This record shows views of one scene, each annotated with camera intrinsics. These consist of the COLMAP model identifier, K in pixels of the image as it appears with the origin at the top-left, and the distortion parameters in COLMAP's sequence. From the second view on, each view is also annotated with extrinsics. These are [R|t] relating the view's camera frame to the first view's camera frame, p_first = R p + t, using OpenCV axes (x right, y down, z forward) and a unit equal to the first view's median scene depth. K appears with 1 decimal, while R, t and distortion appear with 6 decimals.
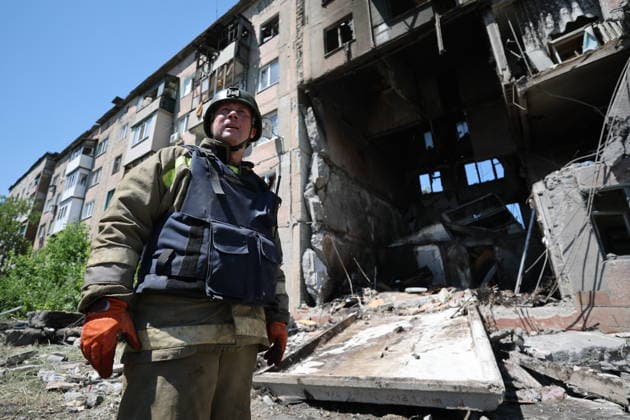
lens RADIAL K [[315.4, 0, 284.5], [0, 315.4, 193.4], [0, 0, 1]] dist [-0.037169, 0.009824]
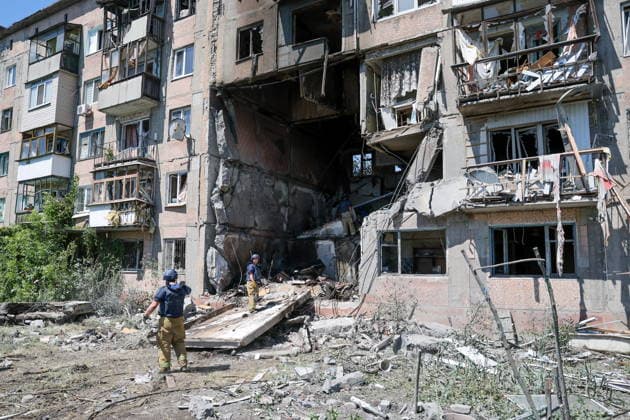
lens RADIAL K [[466.3, 0, 301.0], [0, 466.3, 218.3], [0, 0, 1]] dist [-0.080631, 0.062481]
pose [[0.991014, 0.018312, 0.132501, 0.153895], [-0.048951, 0.971519, 0.231849, -0.311081], [-0.124481, -0.236252, 0.963685, -0.616914]]
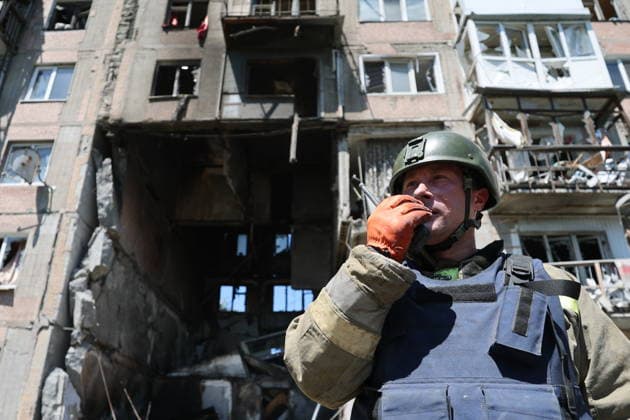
lens RADIAL K [[450.4, 0, 300.5], [0, 450.4, 275.3], [0, 0, 1]] dist [-0.046055, 0.012928]
pose [[0.791776, 0.227193, 0.566986, -0.082321], [-0.208478, 0.973028, -0.098763, -0.022869], [-0.574132, -0.040006, 0.817785, -0.029353]]
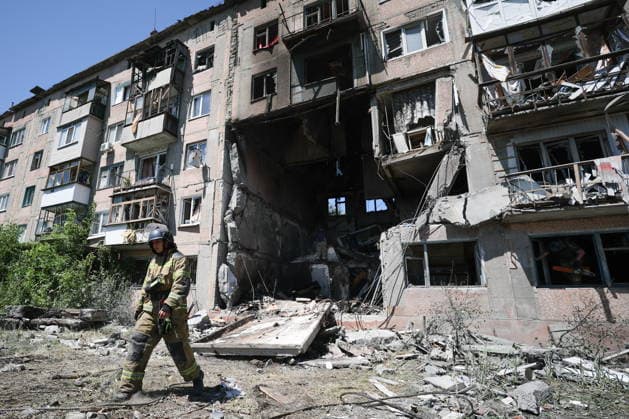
lens RADIAL K [[347.7, 0, 251.8], [0, 347.7, 212.2], [0, 0, 1]] dist [-0.039781, 0.012805]
pose [[0.987199, 0.072344, 0.142140, -0.022981], [-0.082702, 0.994227, 0.068363, -0.117812], [-0.136373, -0.079243, 0.987483, -0.326305]]
